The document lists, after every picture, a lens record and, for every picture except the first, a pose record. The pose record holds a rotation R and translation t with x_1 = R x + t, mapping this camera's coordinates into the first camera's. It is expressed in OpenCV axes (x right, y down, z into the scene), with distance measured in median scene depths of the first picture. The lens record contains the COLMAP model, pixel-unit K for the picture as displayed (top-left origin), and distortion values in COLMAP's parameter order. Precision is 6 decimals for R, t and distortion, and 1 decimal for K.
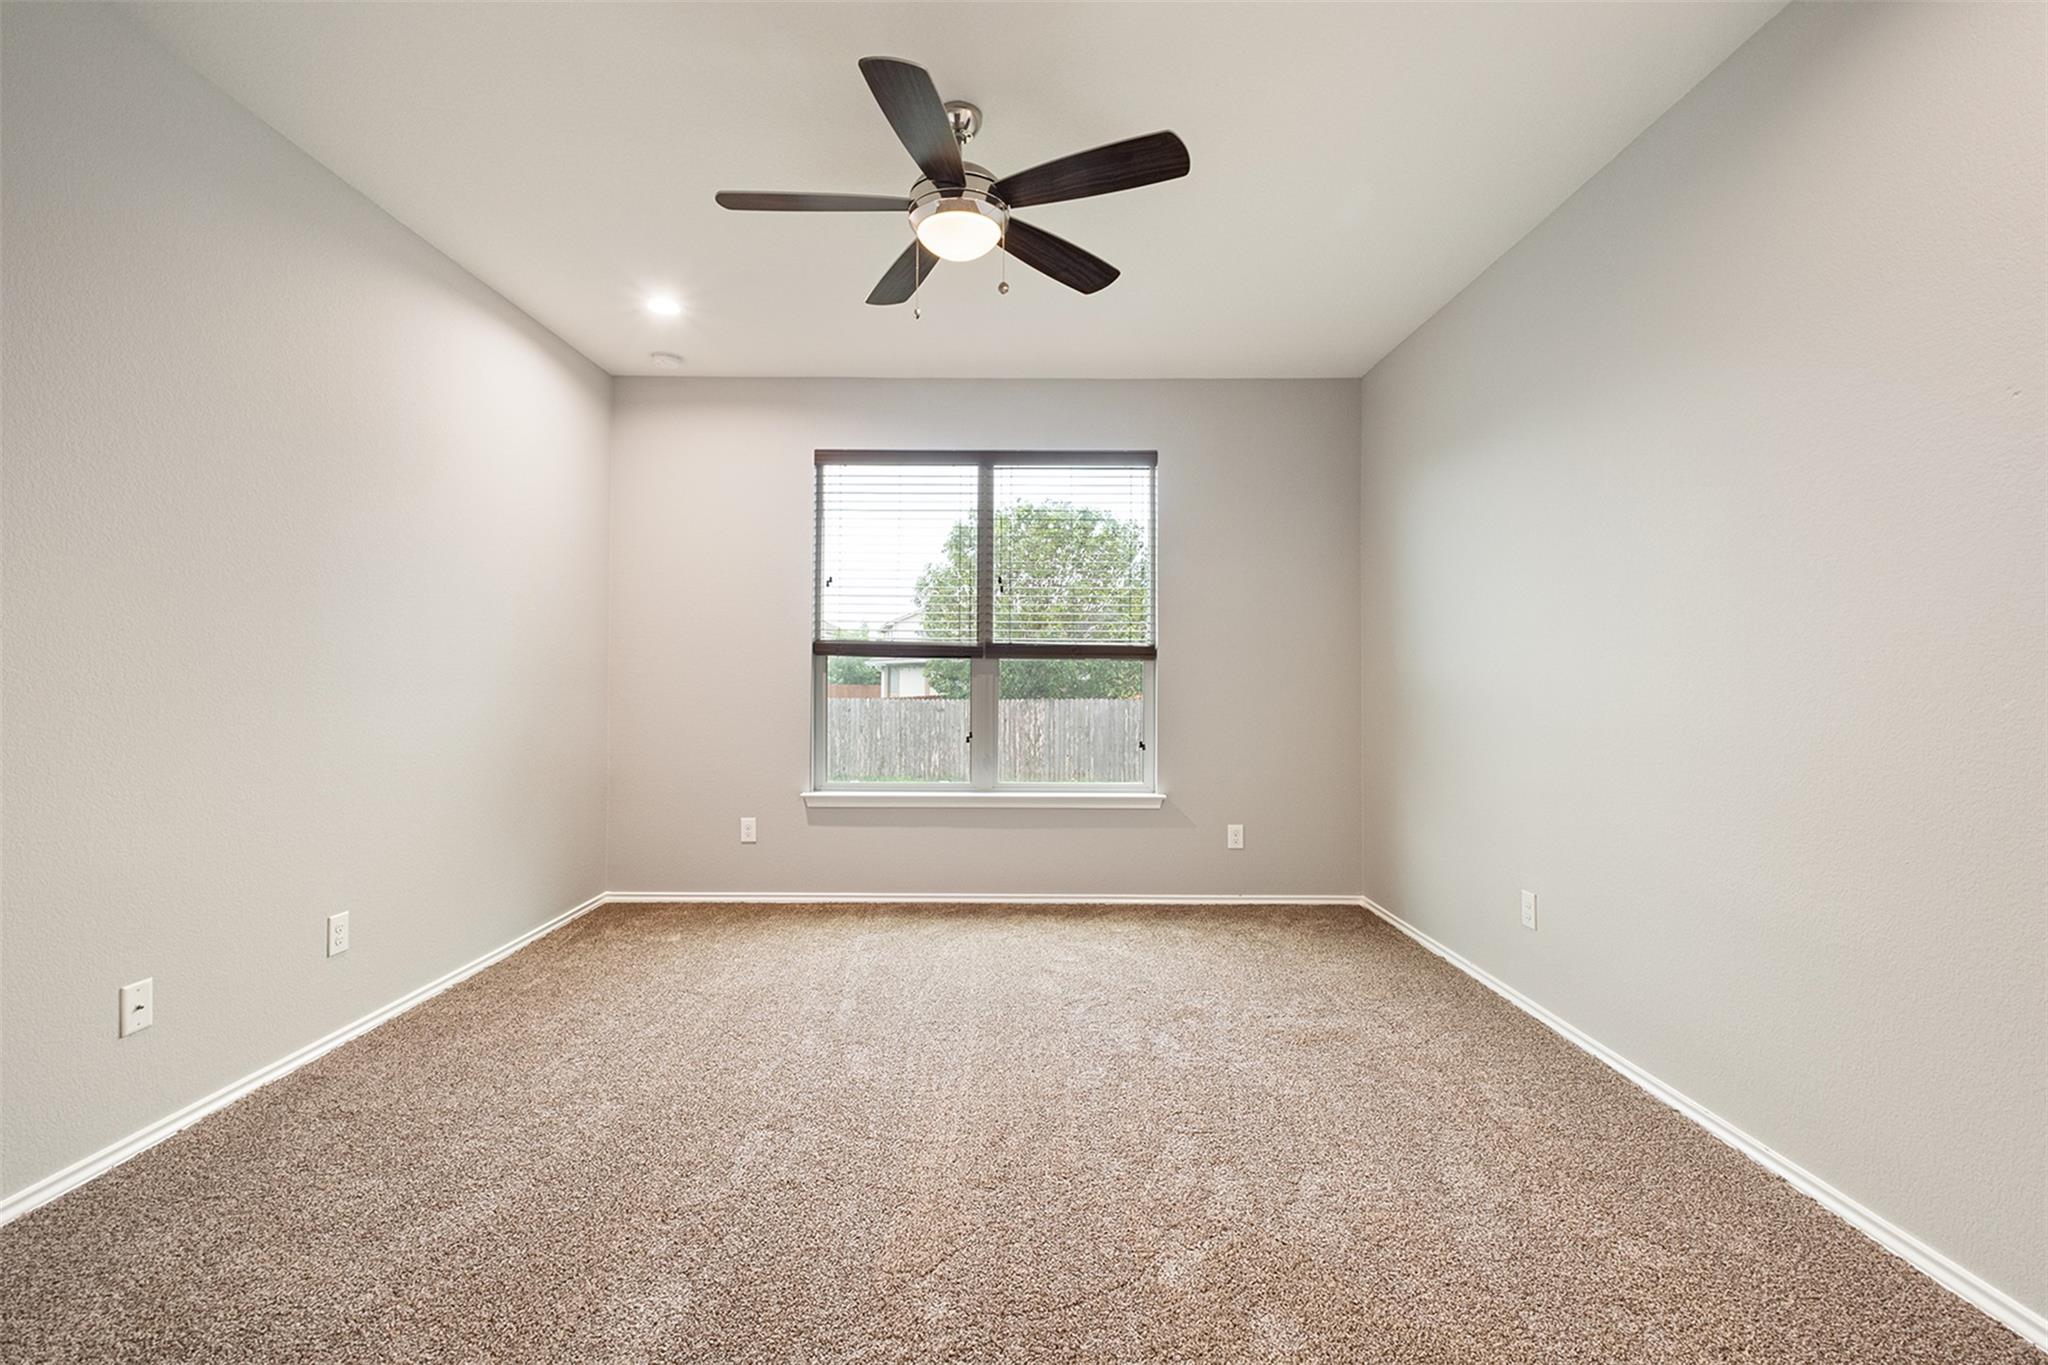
lens RADIAL K [[890.1, 0, 1021.4], [0, 890.1, 668.5], [0, 0, 1]] dist [-0.000245, -0.004405]
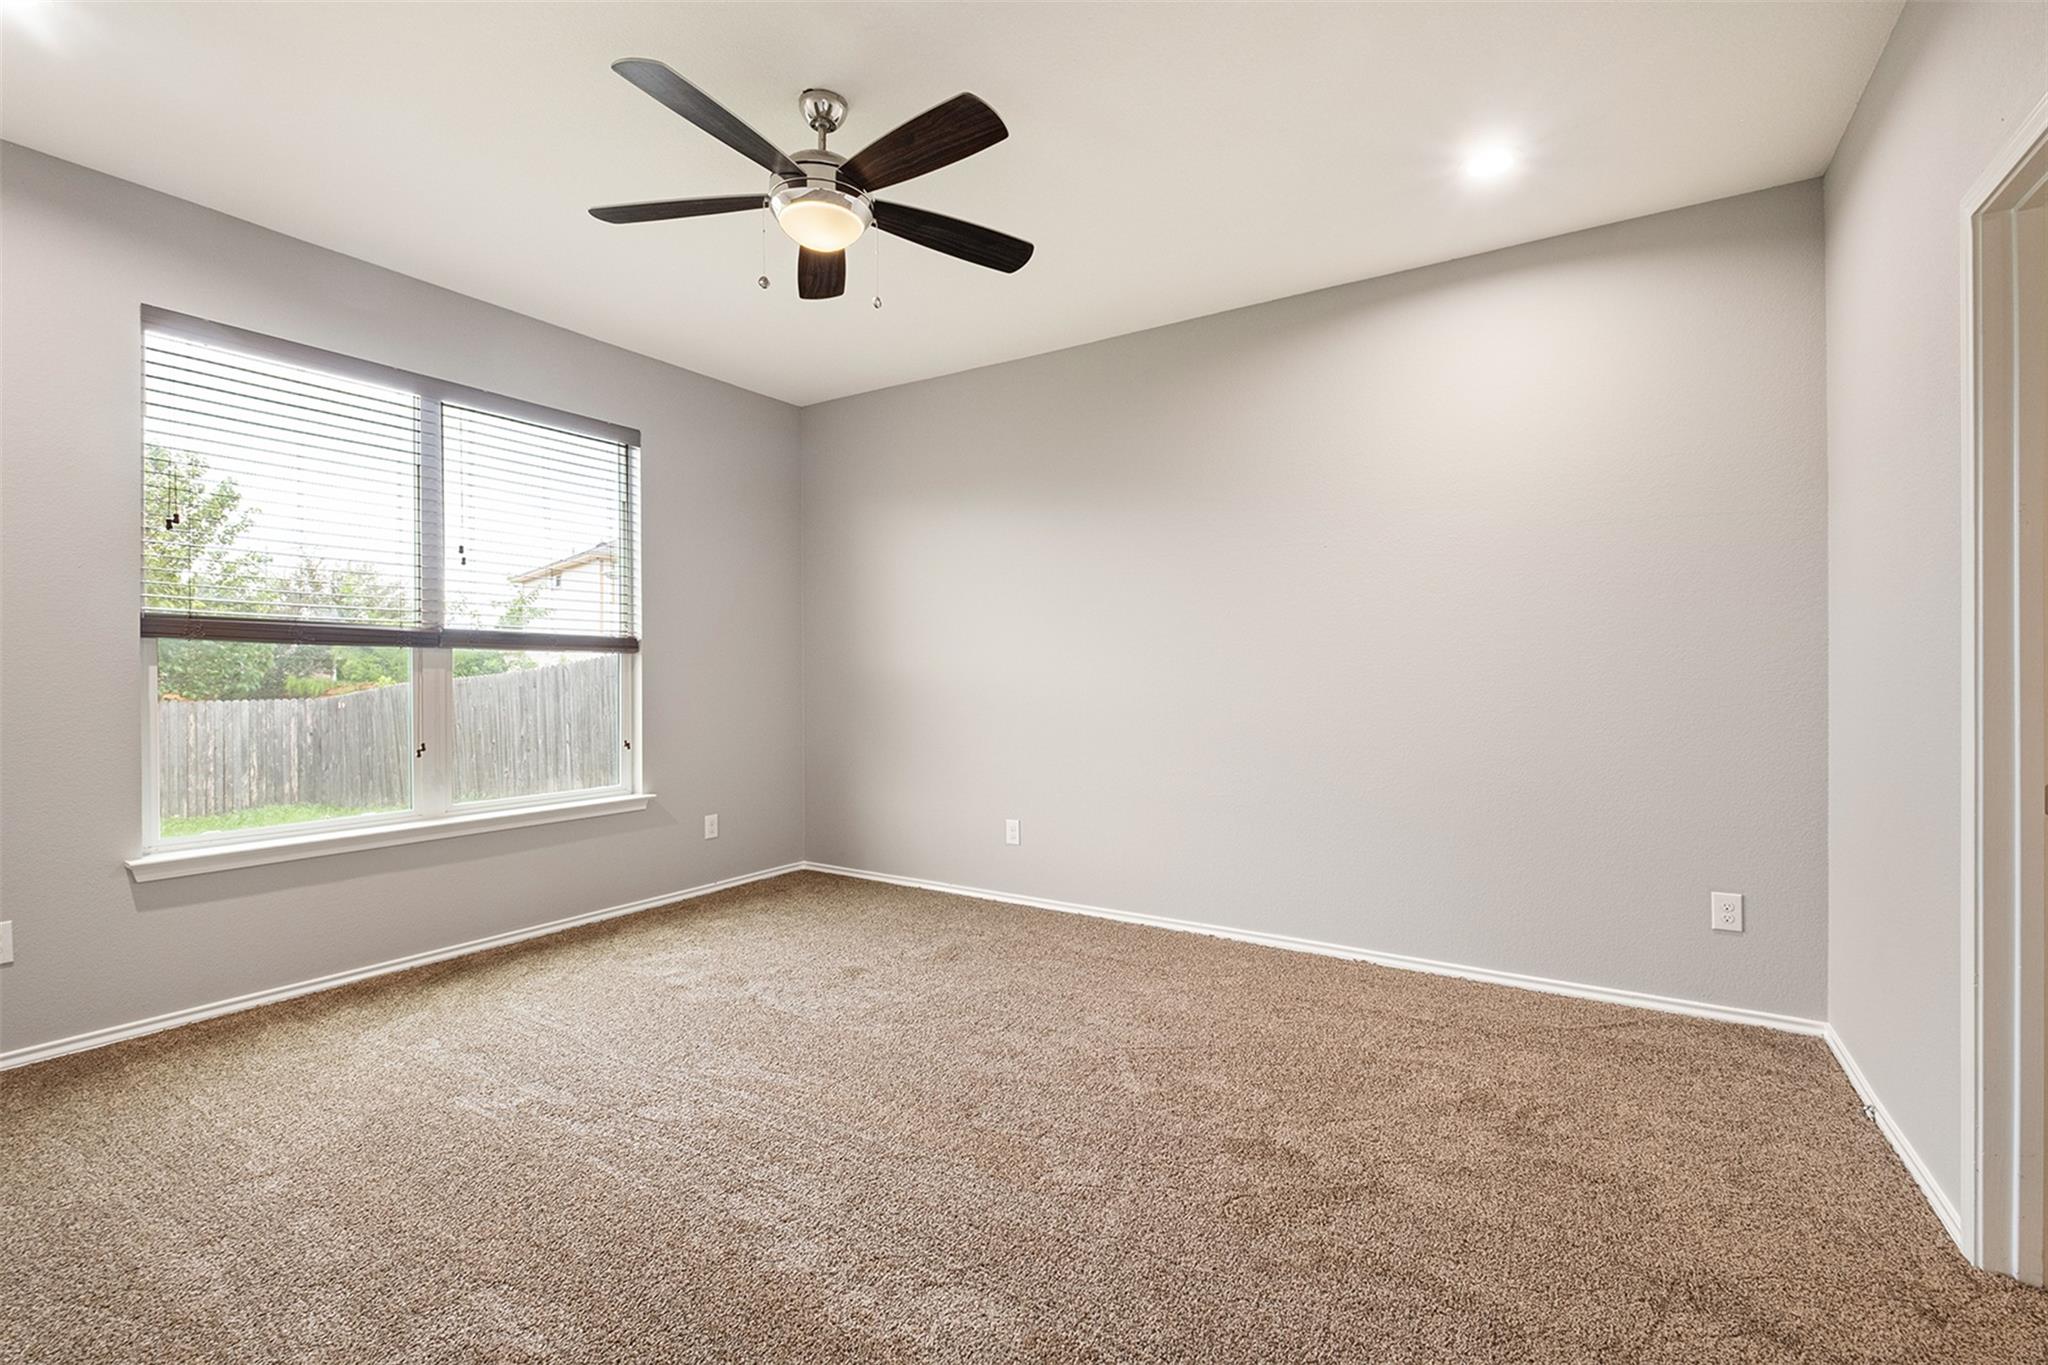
lens RADIAL K [[890.1, 0, 1027.9], [0, 890.1, 676.5], [0, 0, 1]] dist [-0.000245, -0.004405]
pose [[0.526650, -0.008996, 0.850034, -0.453483], [-0.009188, 0.999825, 0.016274, -0.004115], [-0.850032, -0.016381, 0.526476, 0.156886]]
